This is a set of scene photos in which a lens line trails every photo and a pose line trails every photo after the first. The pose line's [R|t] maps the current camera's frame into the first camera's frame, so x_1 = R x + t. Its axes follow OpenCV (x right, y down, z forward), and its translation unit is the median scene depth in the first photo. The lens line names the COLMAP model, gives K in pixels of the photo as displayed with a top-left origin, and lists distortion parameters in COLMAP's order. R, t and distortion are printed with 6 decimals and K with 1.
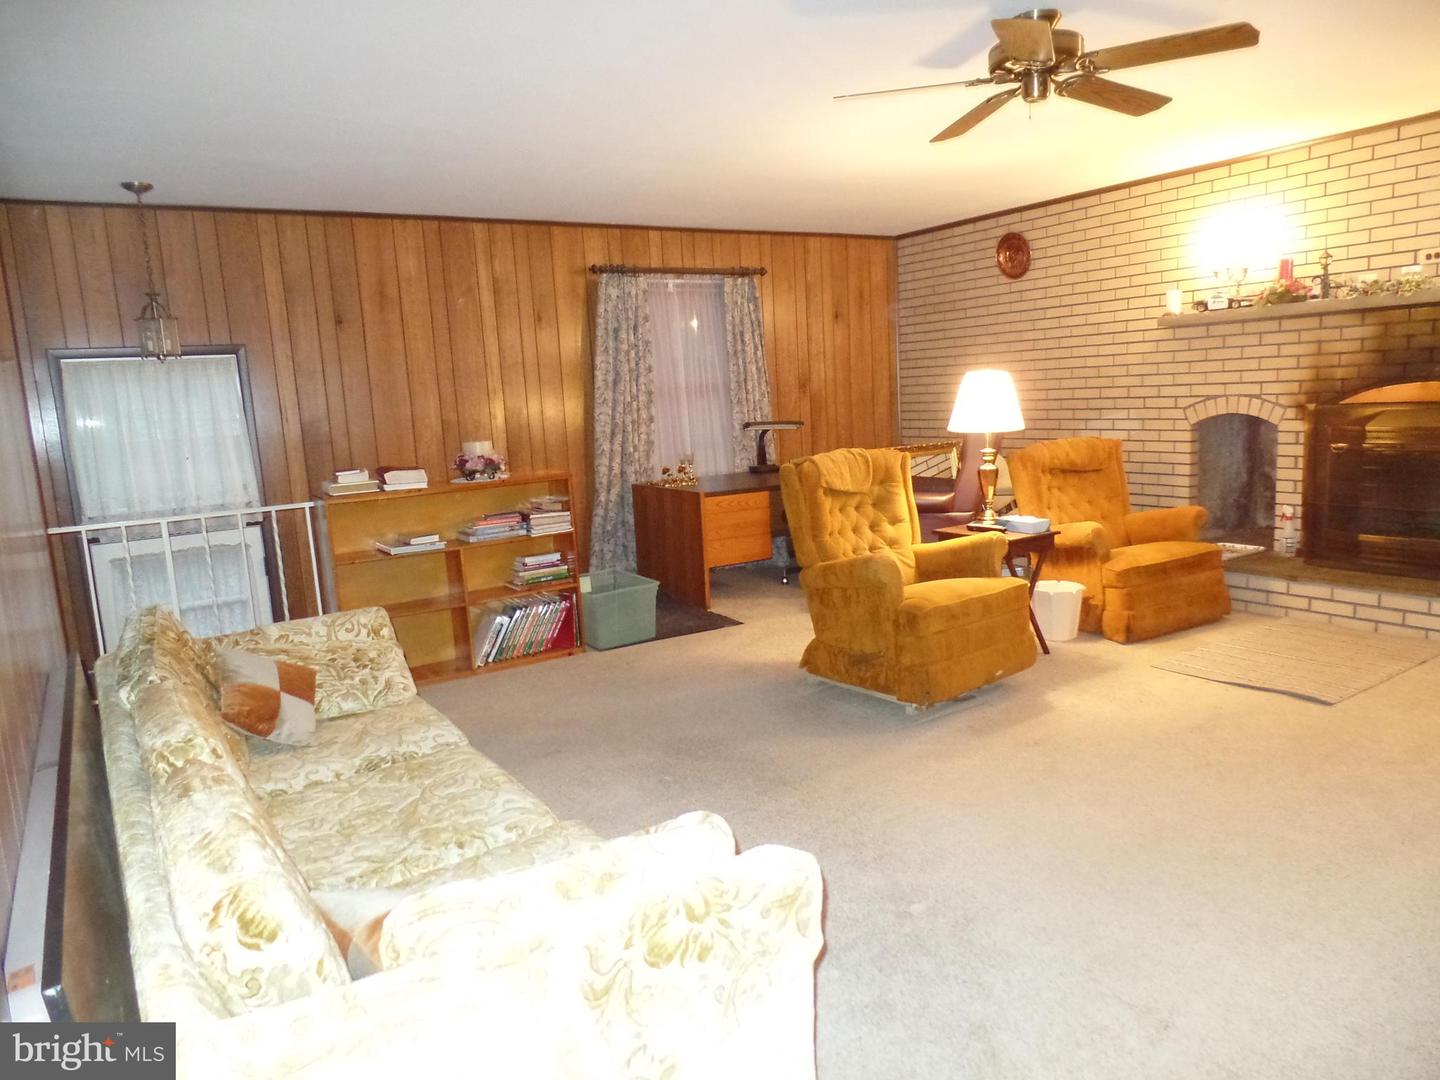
lens RADIAL K [[985.8, 0, 720.0], [0, 985.8, 540.0], [0, 0, 1]] dist [0.007058, -0.000404]
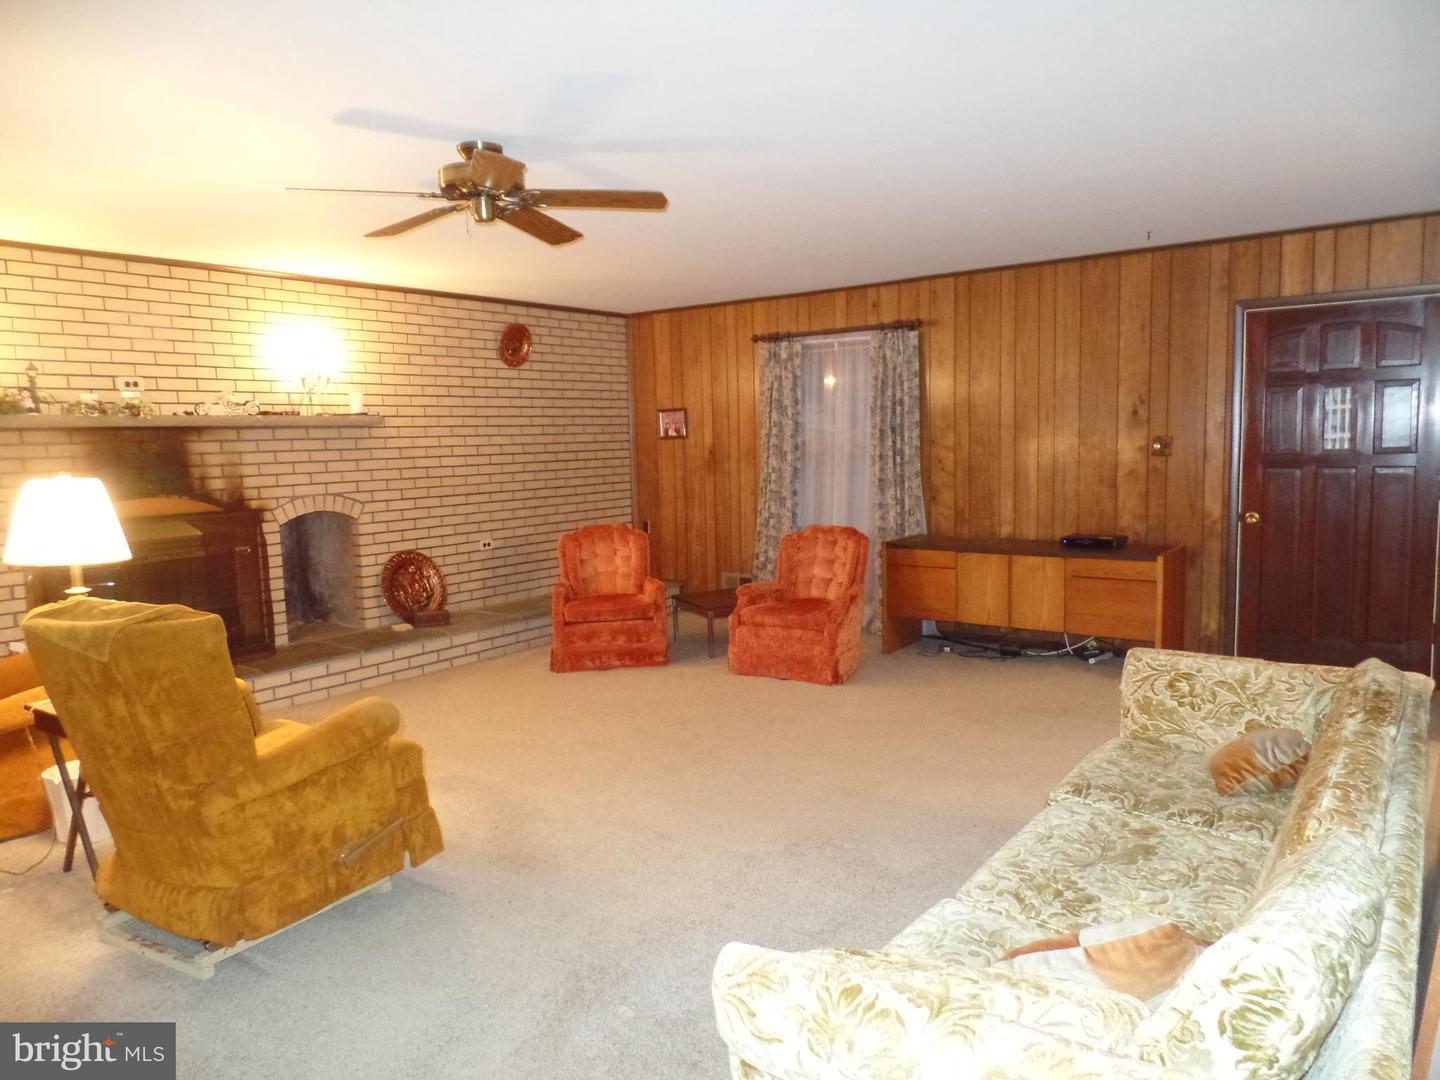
lens RADIAL K [[985.8, 0, 720.0], [0, 985.8, 540.0], [0, 0, 1]] dist [0.007058, -0.000404]
pose [[-0.345174, -0.024232, 0.938226, -0.614124], [0.203130, 0.974044, 0.099888, -0.115869], [-0.916293, 0.225060, -0.331293, 0.952179]]
